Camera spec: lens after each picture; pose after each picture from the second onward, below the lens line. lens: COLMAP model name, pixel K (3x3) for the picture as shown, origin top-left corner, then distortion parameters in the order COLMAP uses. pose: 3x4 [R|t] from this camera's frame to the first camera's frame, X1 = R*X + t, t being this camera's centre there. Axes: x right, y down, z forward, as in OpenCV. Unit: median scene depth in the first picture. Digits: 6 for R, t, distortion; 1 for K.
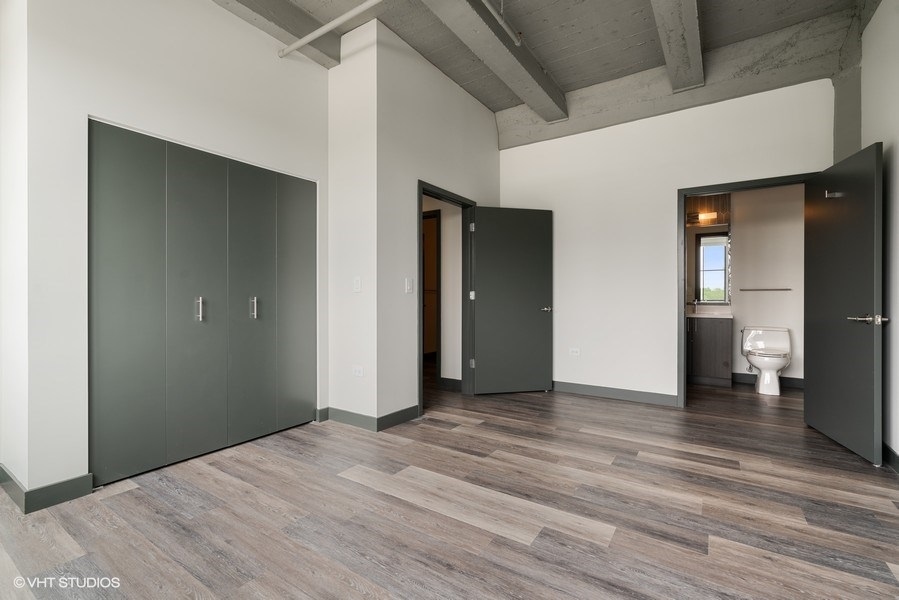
lens RADIAL K [[393.2, 0, 446.4], [0, 393.2, 304.1], [0, 0, 1]] dist [-0.000907, -0.000091]
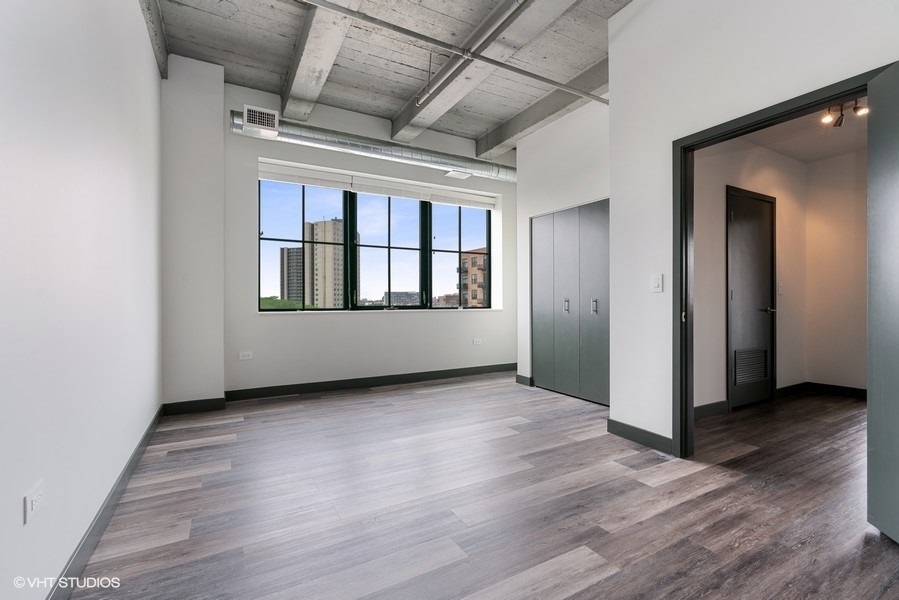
lens RADIAL K [[404.5, 0, 453.5], [0, 404.5, 298.6], [0, 0, 1]] dist [0.000538, 0.000055]
pose [[-0.448304, -0.012846, -0.893789, 0.879164], [-0.015414, 0.999859, -0.006640, 0.001442], [0.893748, 0.010800, -0.448439, 1.059249]]
